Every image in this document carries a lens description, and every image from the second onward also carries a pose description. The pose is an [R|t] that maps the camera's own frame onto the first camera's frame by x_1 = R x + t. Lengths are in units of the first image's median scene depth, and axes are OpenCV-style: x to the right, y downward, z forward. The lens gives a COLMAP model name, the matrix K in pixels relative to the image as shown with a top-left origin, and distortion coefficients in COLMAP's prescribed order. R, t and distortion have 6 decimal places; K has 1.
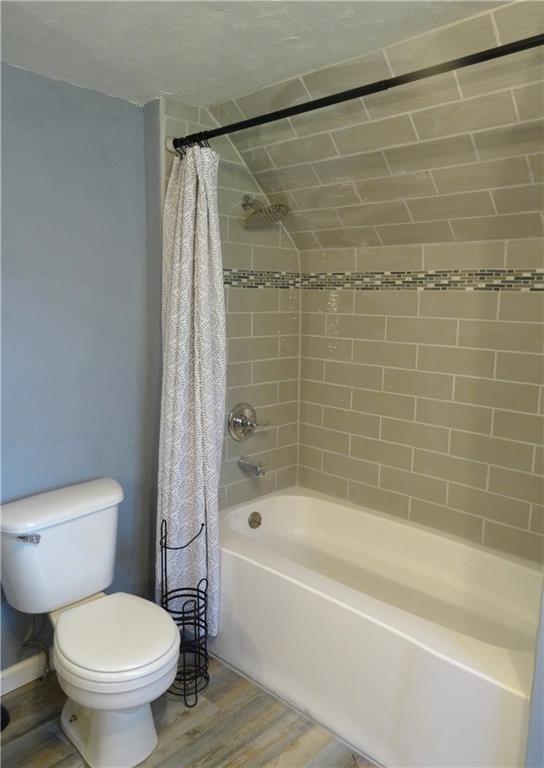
lens RADIAL K [[581.0, 0, 272.2], [0, 581.0, 380.9], [0, 0, 1]] dist [-0.014005, -0.003640]
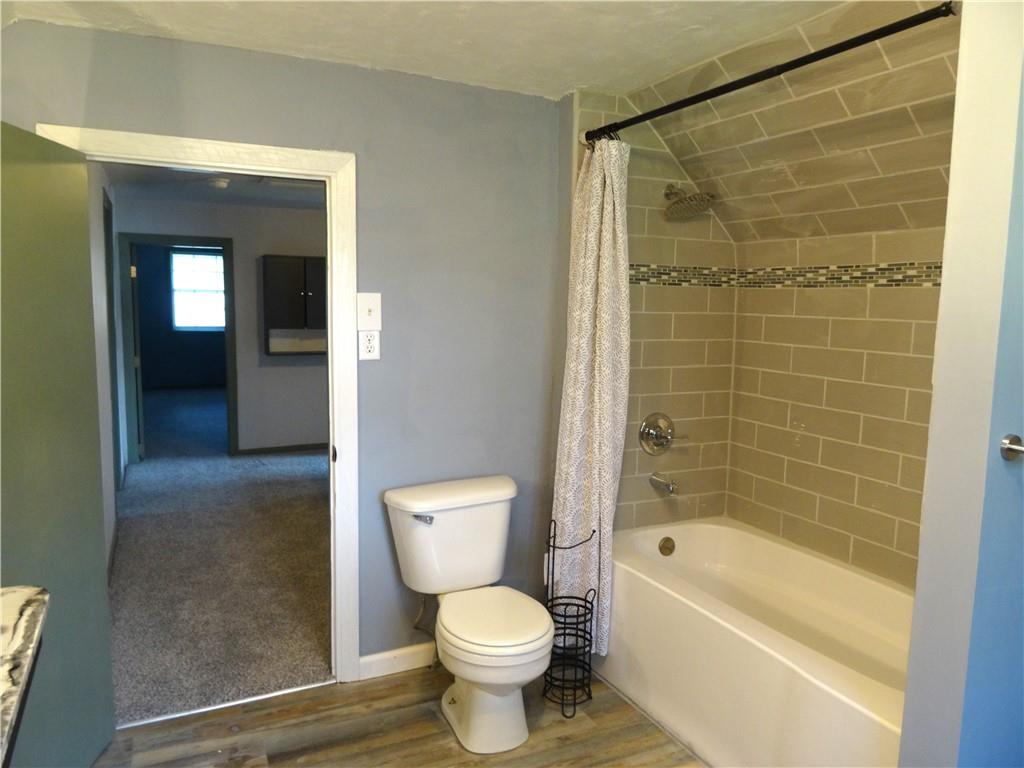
lens RADIAL K [[744.2, 0, 515.0], [0, 744.2, 383.6], [0, 0, 1]] dist [-0.004192, 0.002588]
pose [[0.942172, 0.042290, -0.332451, 0.149309], [-0.054686, 0.998111, -0.028015, 0.045877], [0.330638, 0.044576, 0.942704, -0.197893]]
